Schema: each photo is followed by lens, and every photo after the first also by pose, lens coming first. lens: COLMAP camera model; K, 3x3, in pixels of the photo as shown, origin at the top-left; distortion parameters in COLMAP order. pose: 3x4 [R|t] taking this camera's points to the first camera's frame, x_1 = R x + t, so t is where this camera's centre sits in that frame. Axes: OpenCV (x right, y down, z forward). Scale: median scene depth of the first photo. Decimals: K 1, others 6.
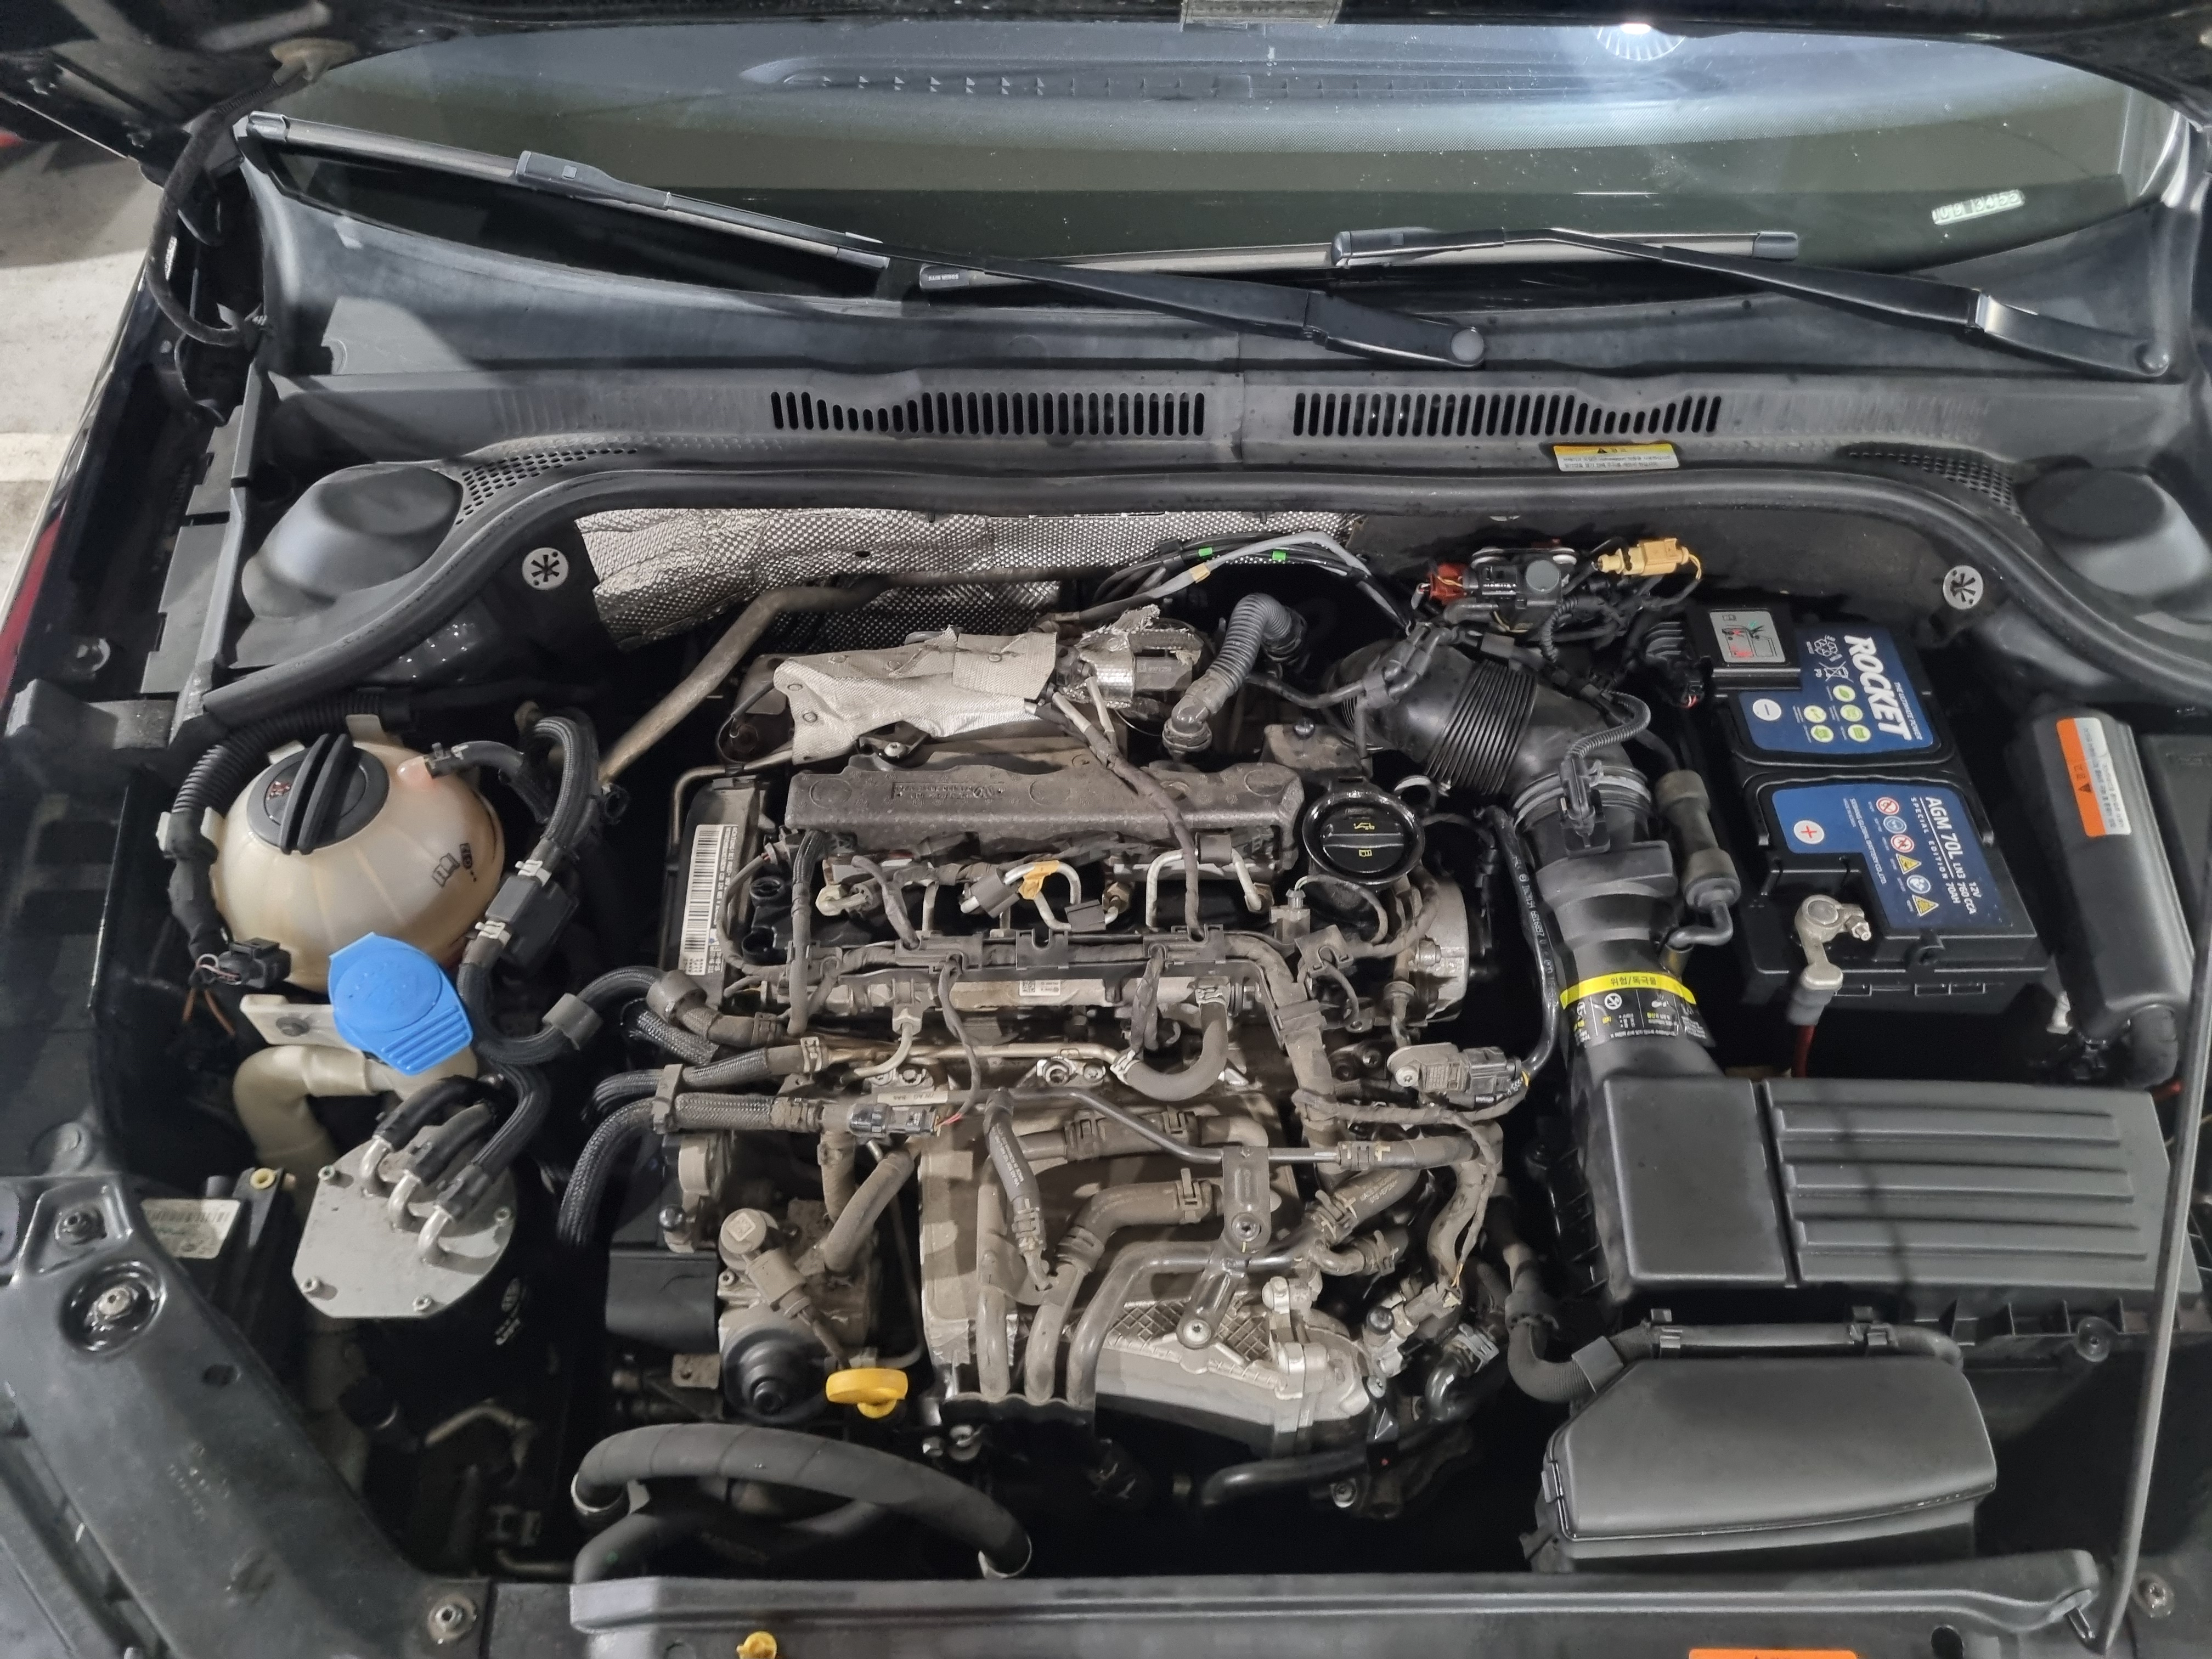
lens RADIAL K [[1712.7, 0, 1122.9], [0, 1712.7, 833.2], [0, 0, 1]] dist [0.044910, -0.034039]
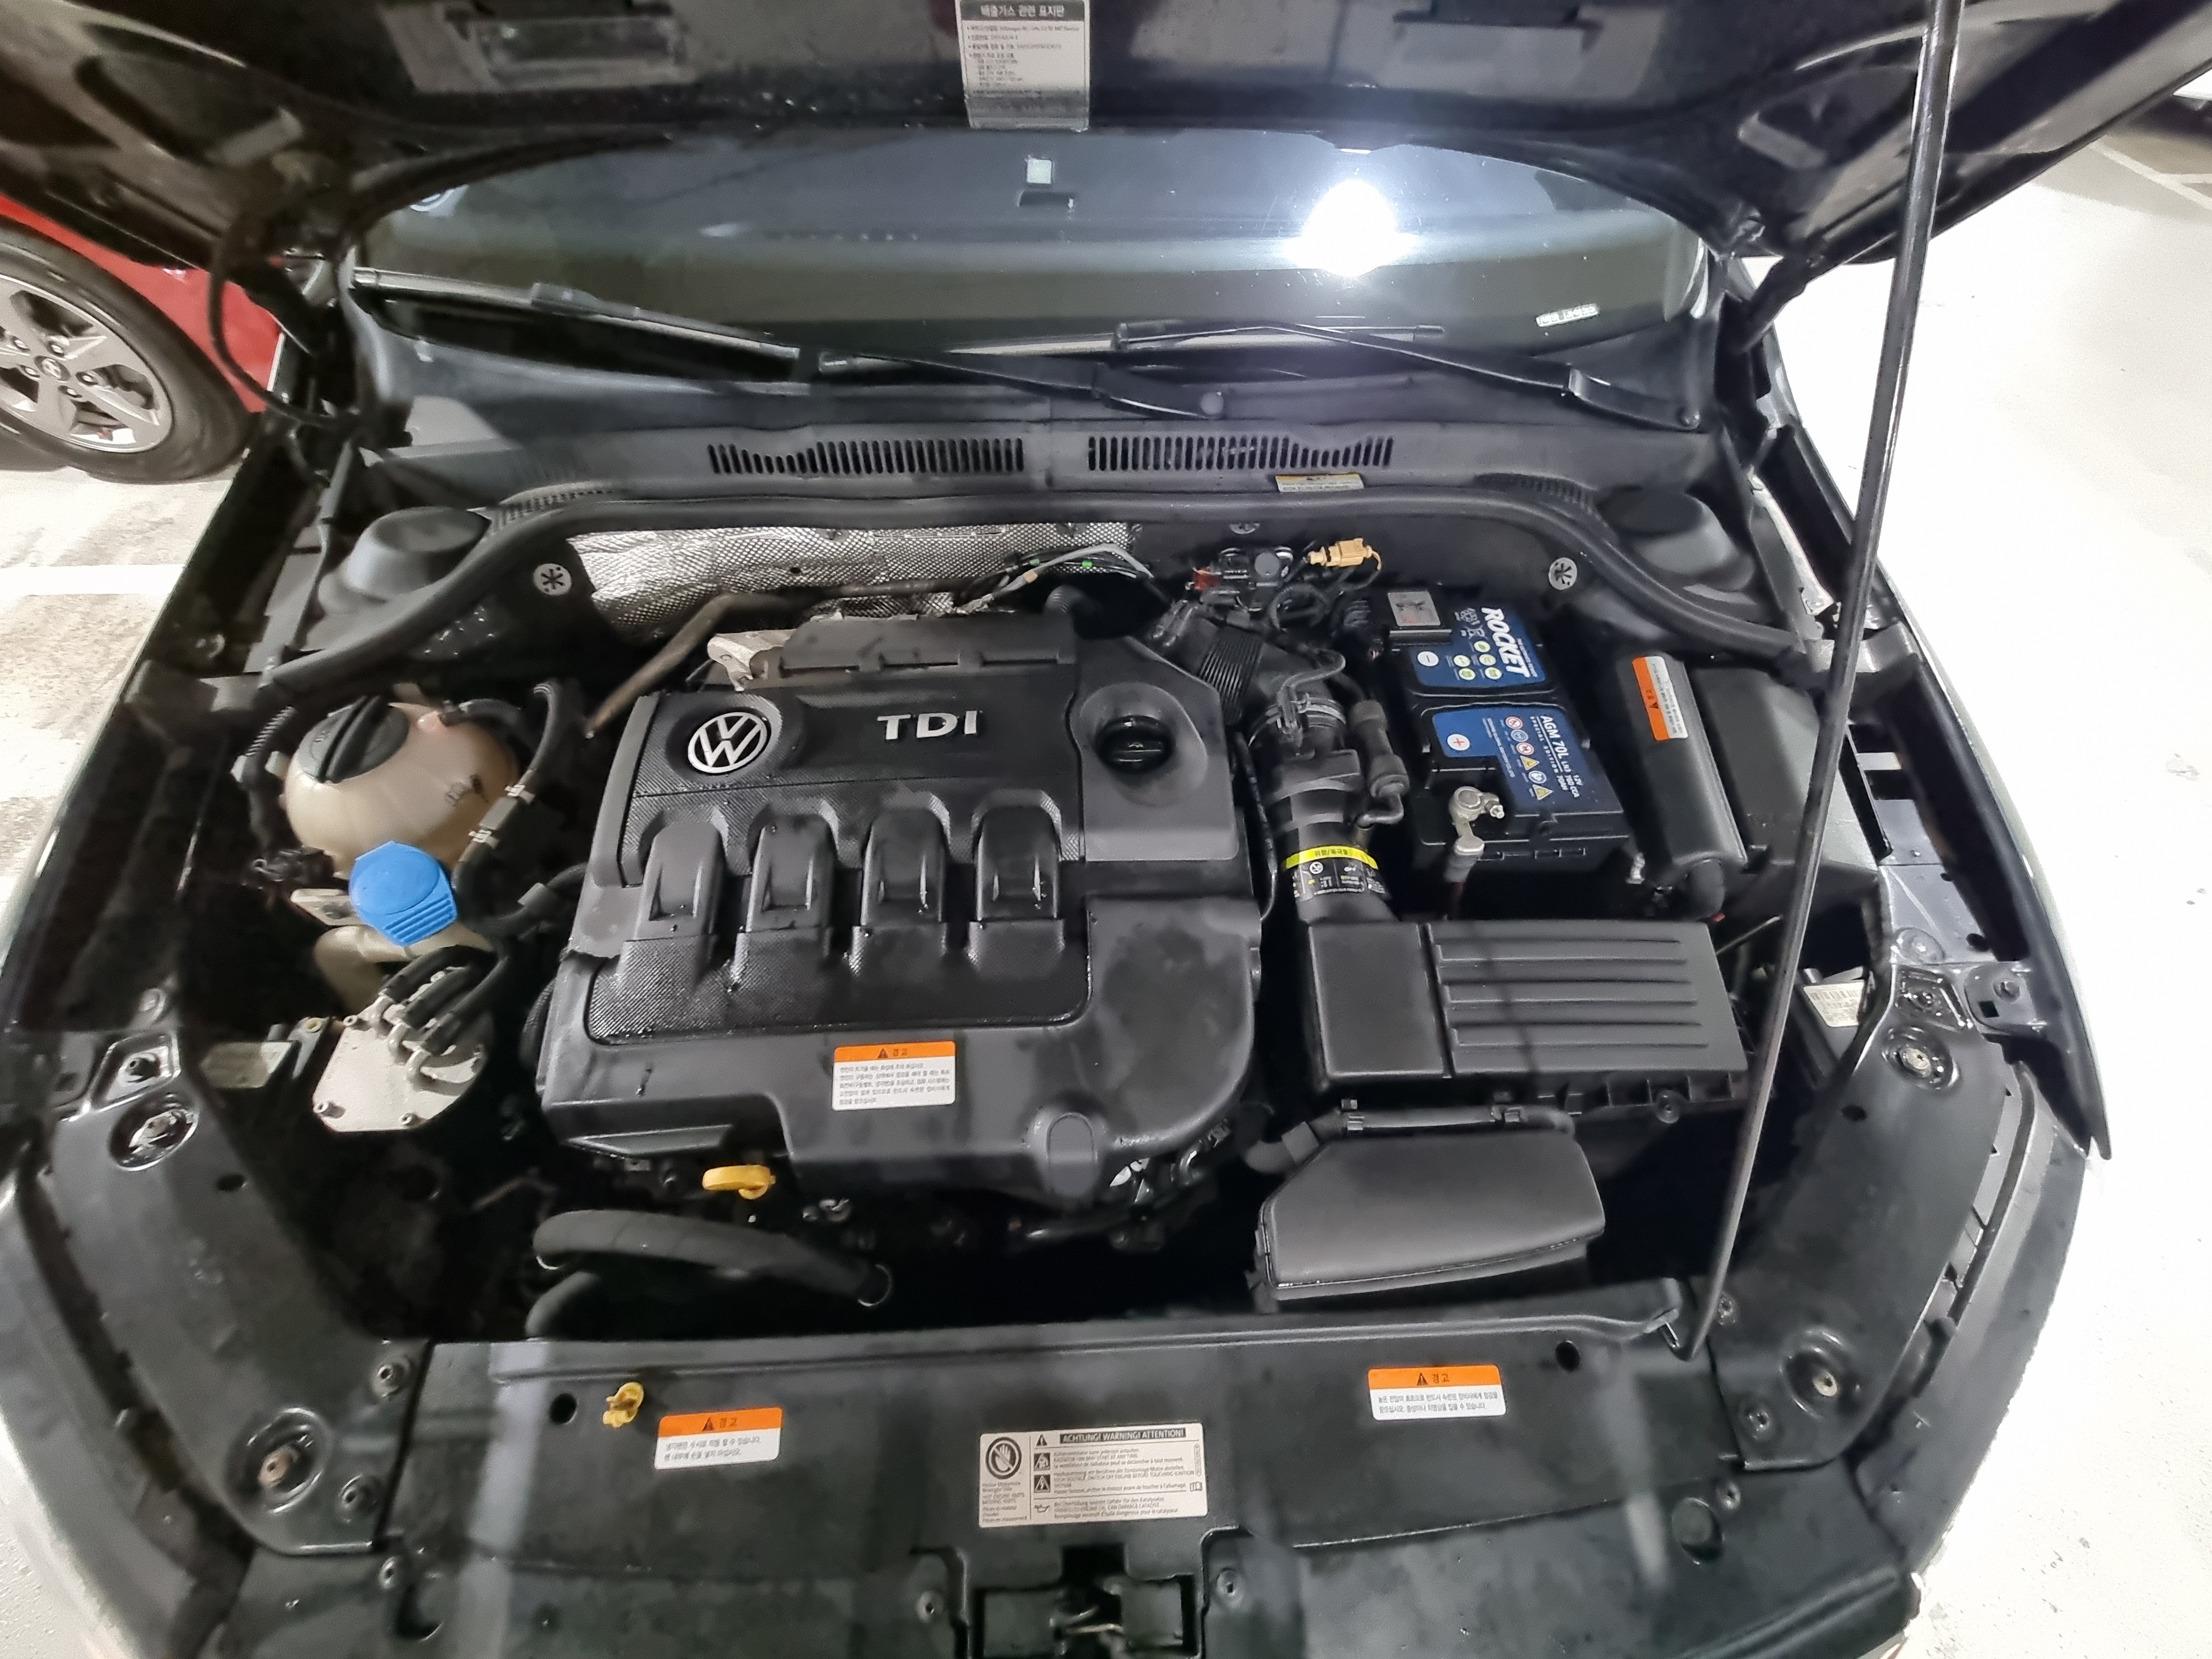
lens RADIAL K [[906.0, 0, 1113.8], [0, 906.0, 839.9], [0, 0, 1]] dist [-0.003711, -0.000288]
pose [[0.999550, -0.025410, 0.015970, 0.109555], [0.024686, 0.998727, 0.043996, 0.038423], [-0.017068, -0.043582, 0.998904, 0.279835]]
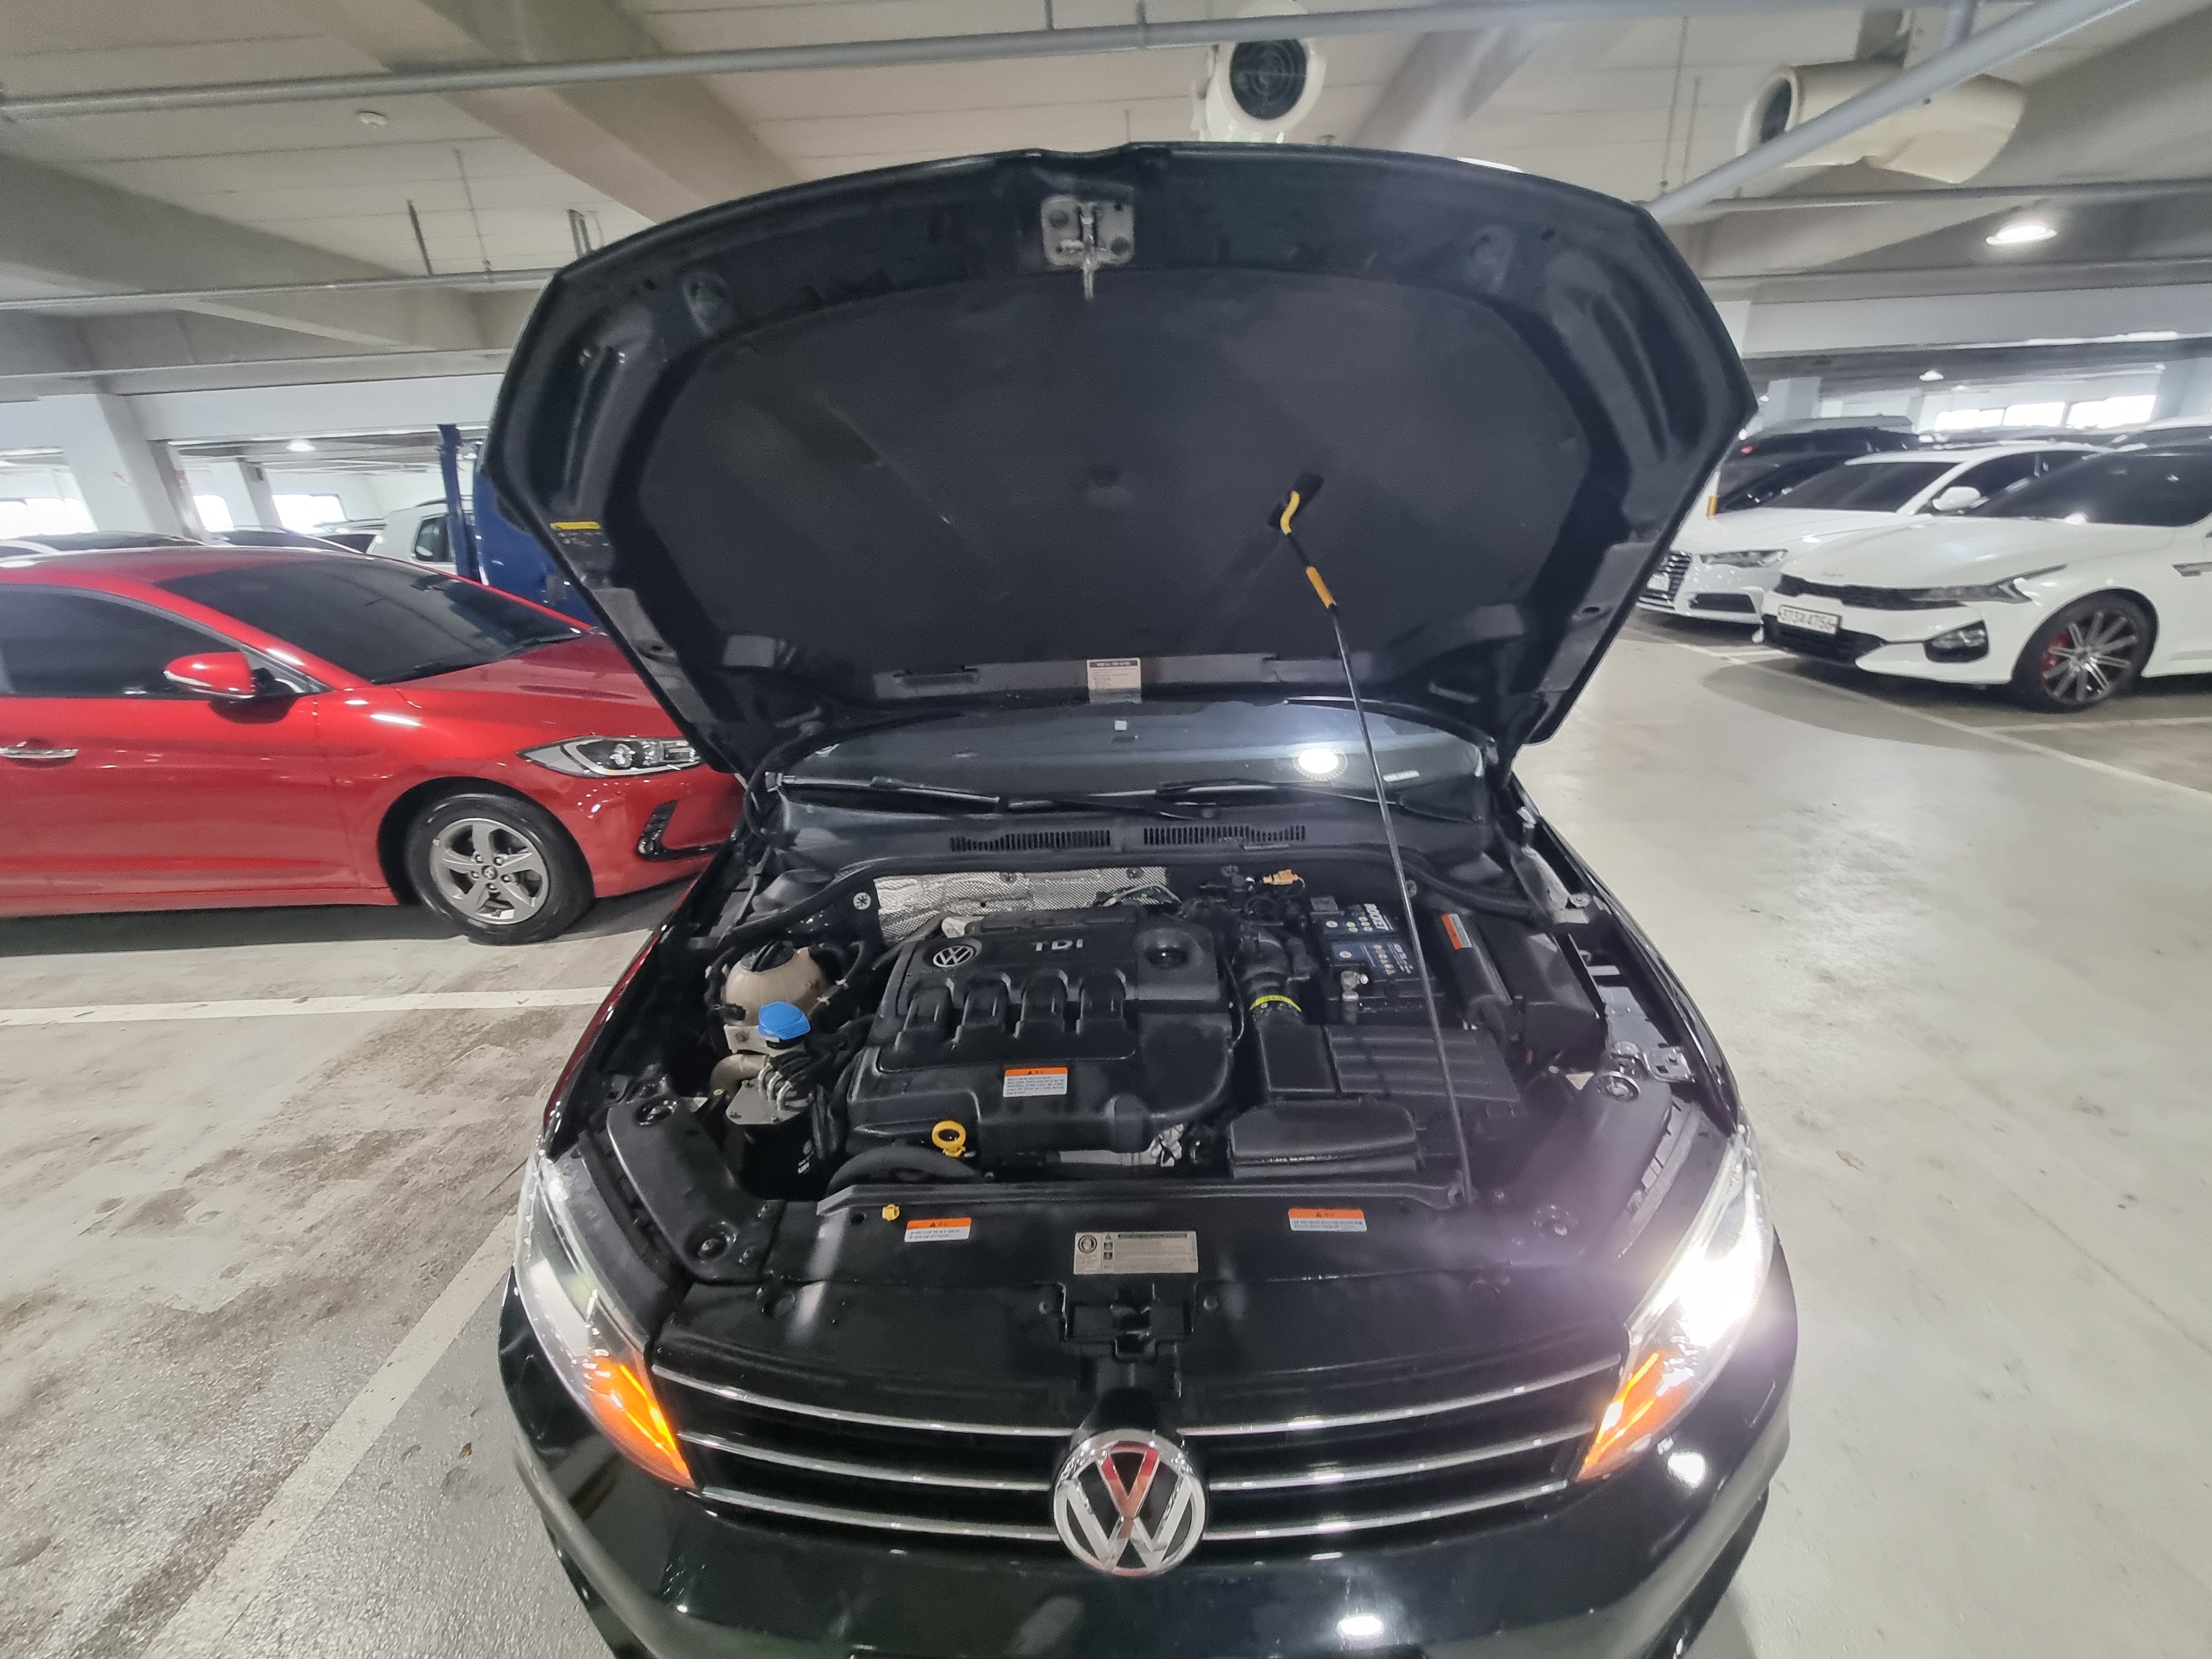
lens RADIAL K [[906.0, 0, 1109.4], [0, 906.0, 835.5], [0, 0, 1]] dist [-0.003711, -0.000288]
pose [[0.997196, -0.043002, -0.061239, 0.144753], [0.006188, 0.862972, -0.505214, 0.508587], [0.074573, 0.503419, 0.860818, -0.238320]]
